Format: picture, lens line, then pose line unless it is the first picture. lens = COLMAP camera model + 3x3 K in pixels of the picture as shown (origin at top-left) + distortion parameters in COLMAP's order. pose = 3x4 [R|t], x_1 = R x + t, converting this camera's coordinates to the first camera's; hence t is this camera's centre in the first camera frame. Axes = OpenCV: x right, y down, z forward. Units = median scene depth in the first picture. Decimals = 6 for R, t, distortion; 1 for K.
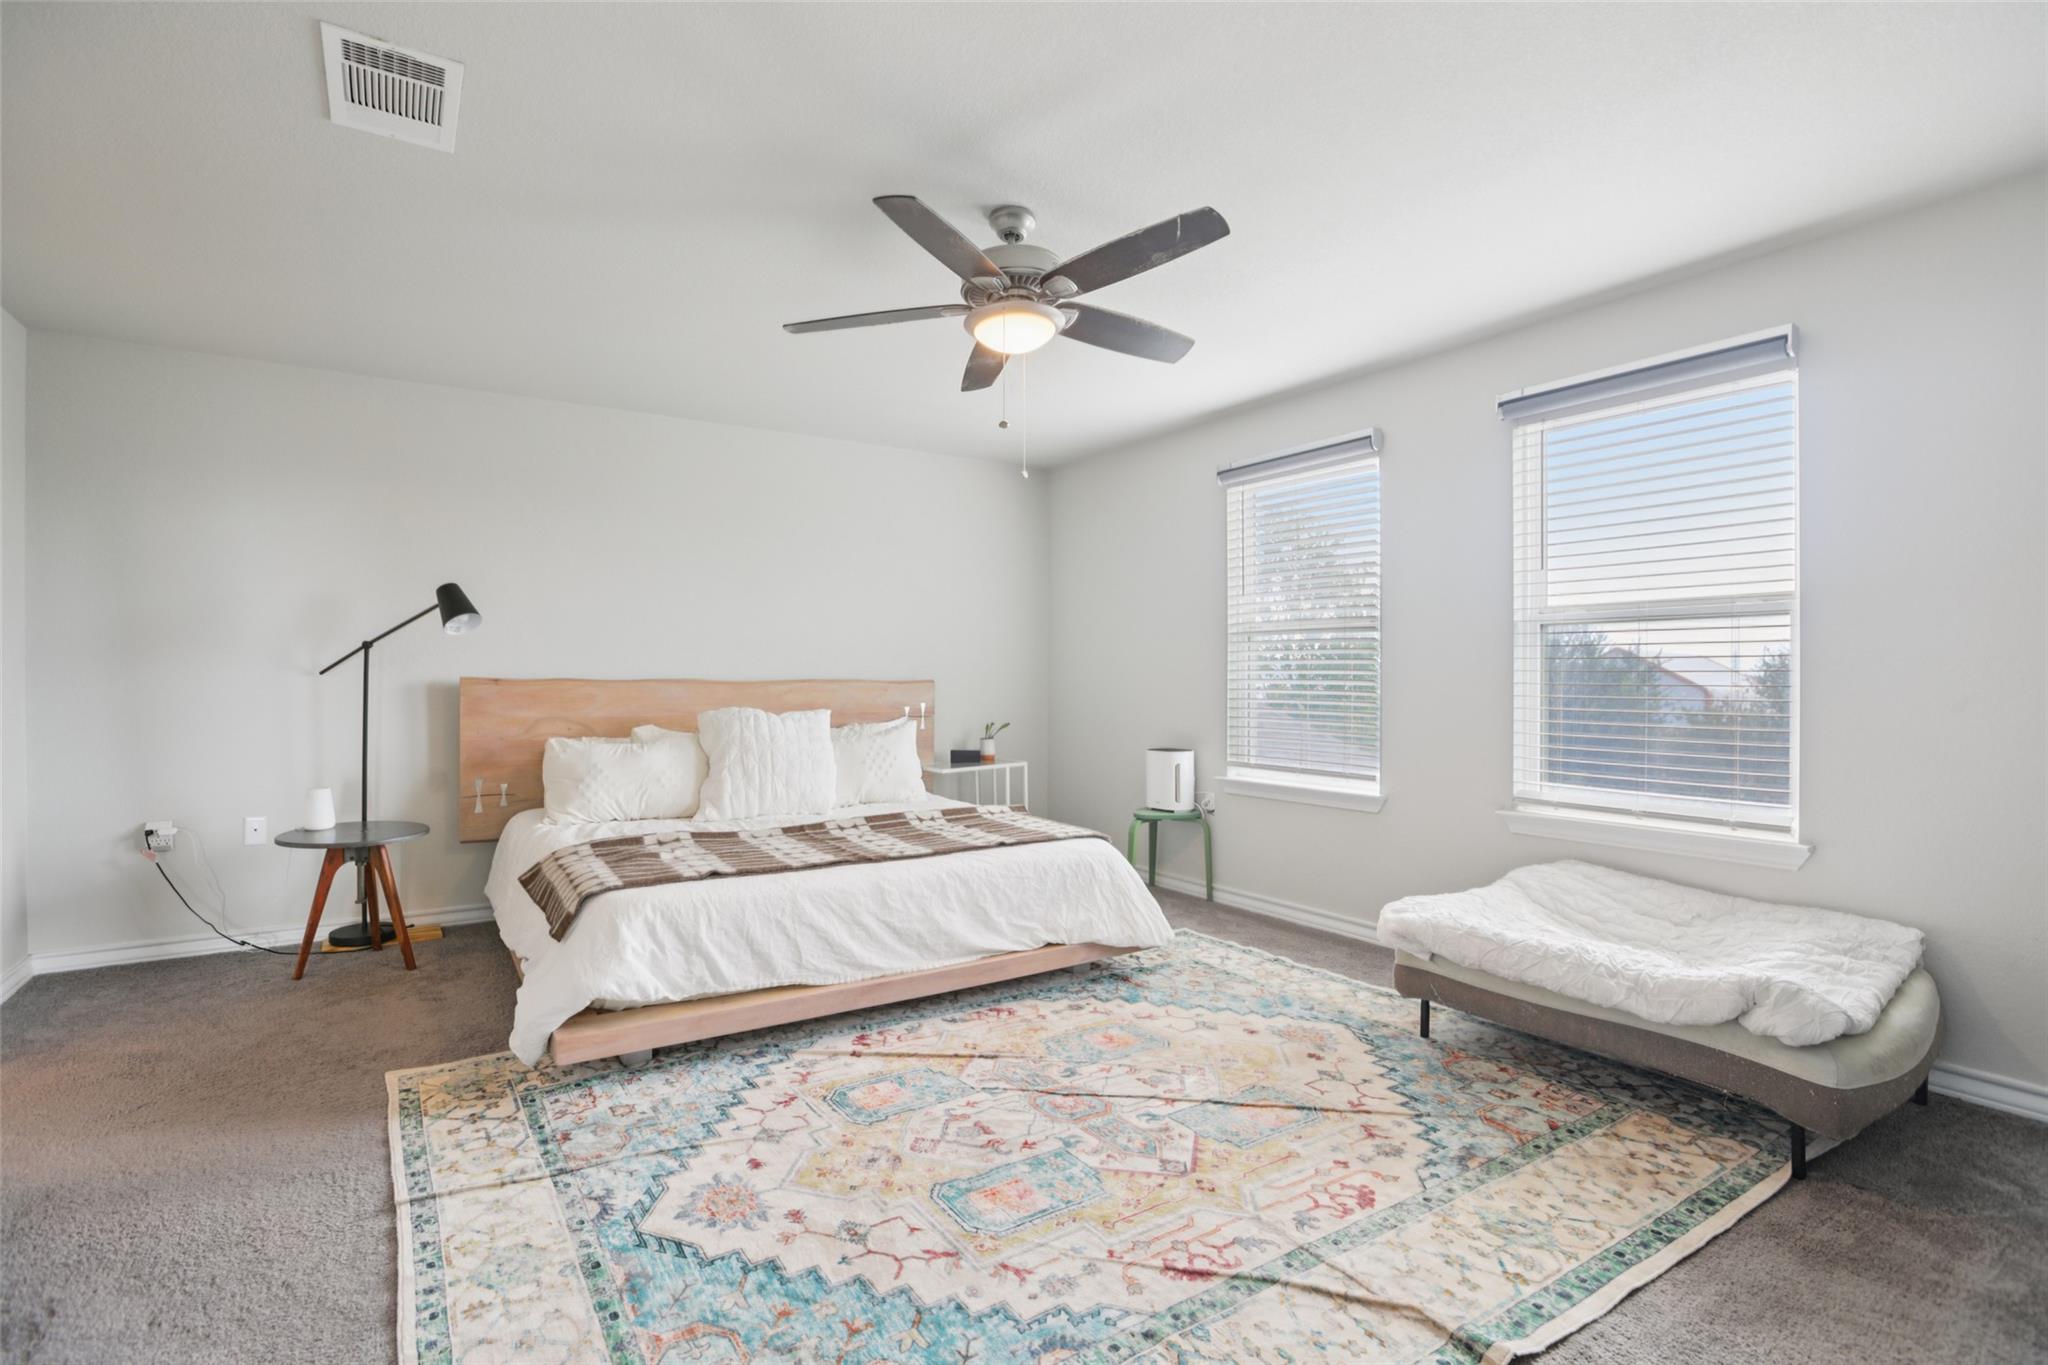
lens RADIAL K [[955.9, 0, 1022.9], [0, 955.9, 675.9], [0, 0, 1]] dist [-0.045653, 0.017080]
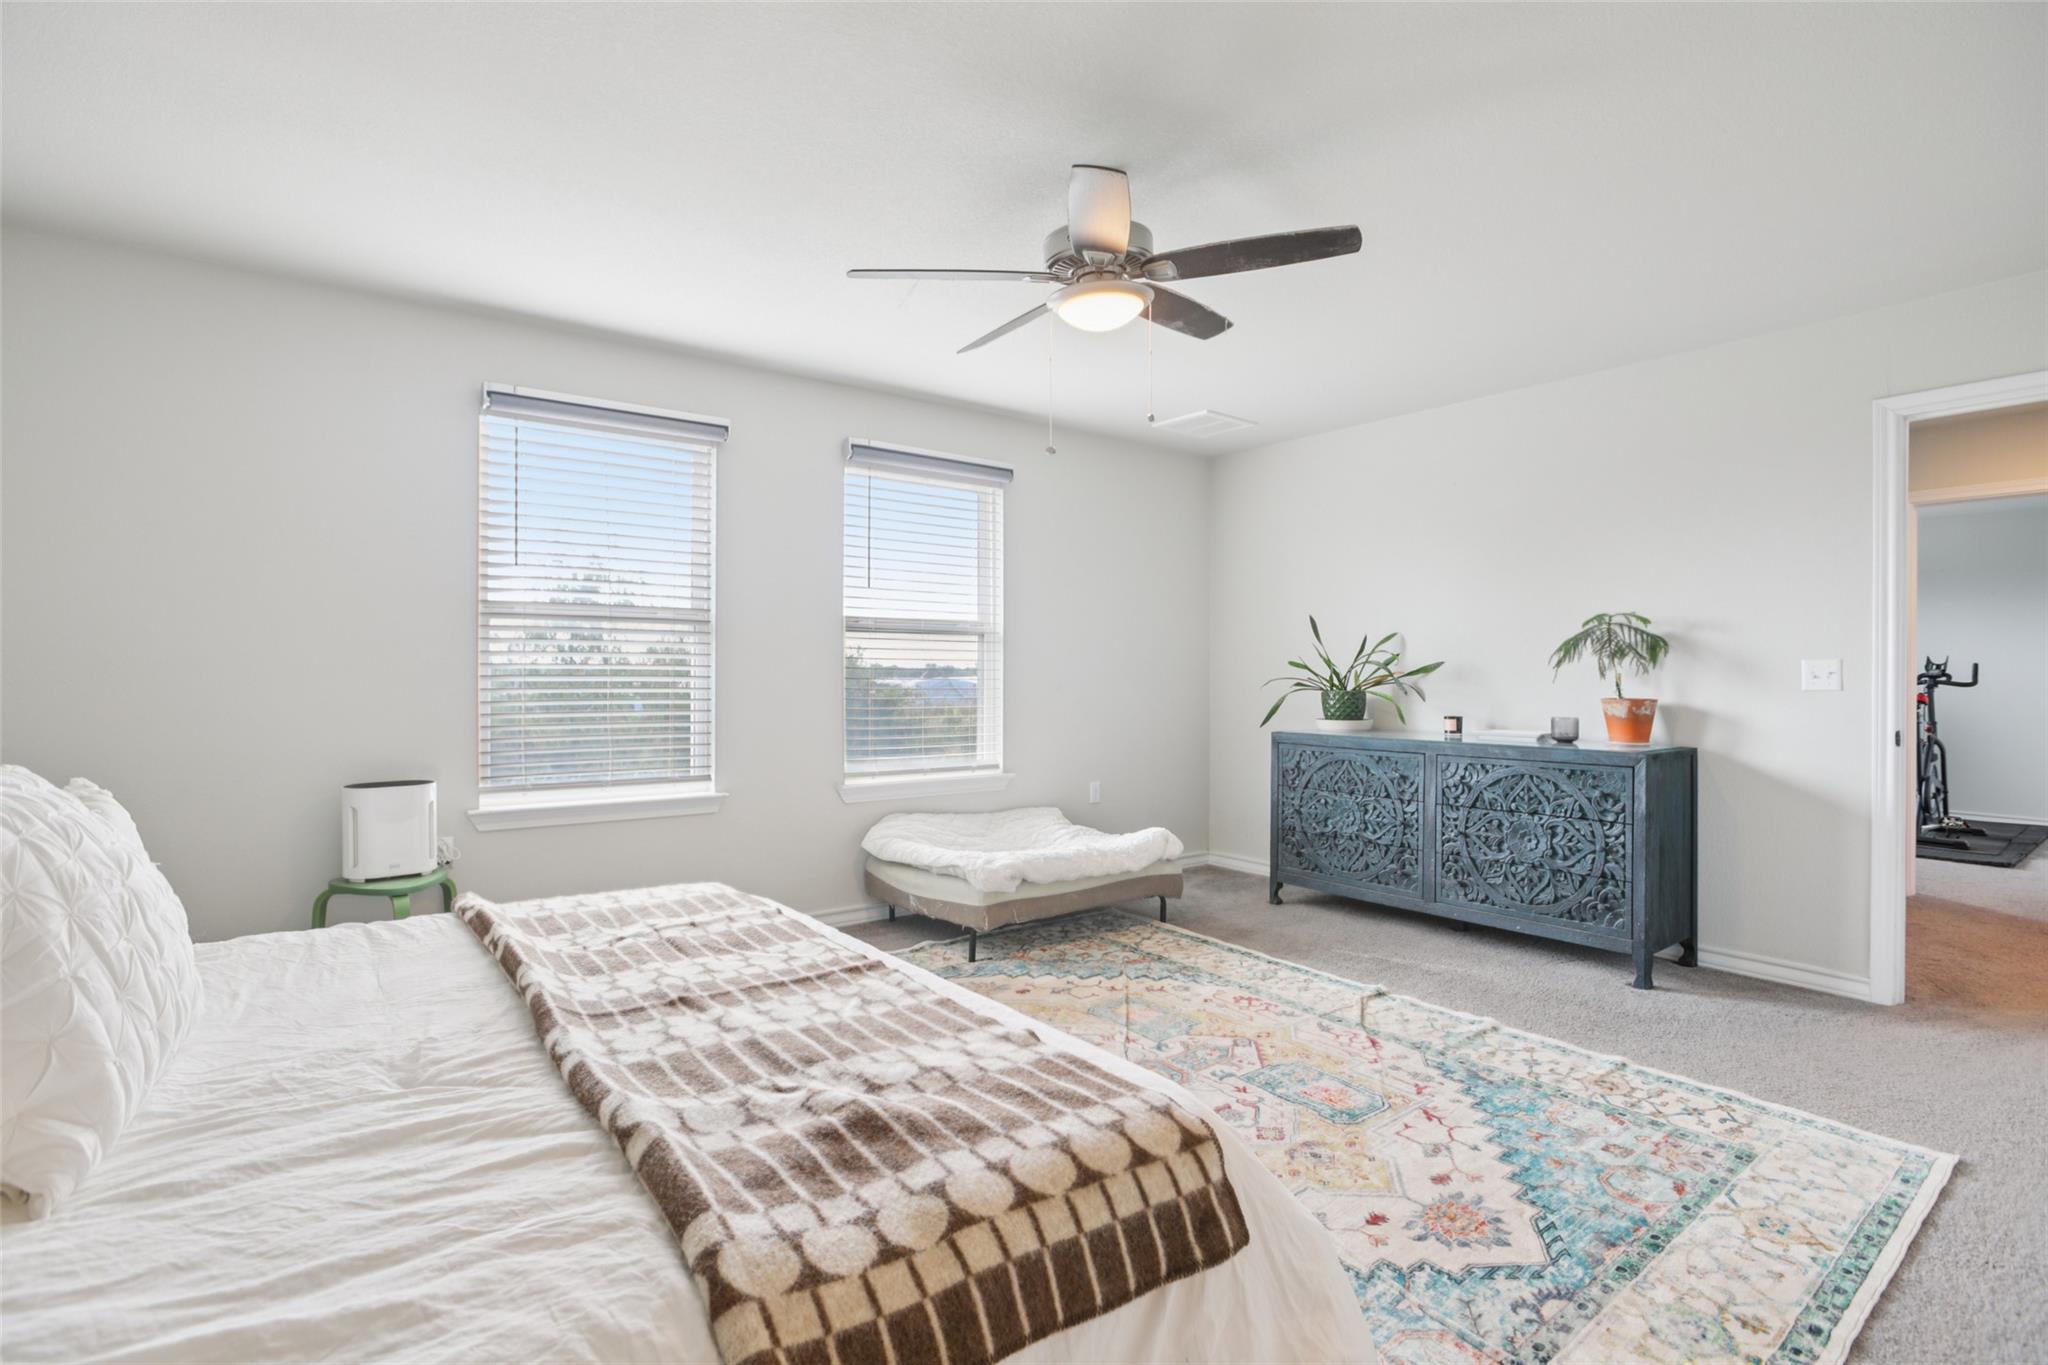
lens RADIAL K [[955.9, 0, 1022.9], [0, 955.9, 675.9], [0, 0, 1]] dist [-0.045653, 0.017080]
pose [[-0.062618, 0.000503, 0.998037, -1.142885], [-0.006350, 0.999979, -0.000903, 0.007002], [-0.998017, -0.006394, -0.062613, 1.385882]]
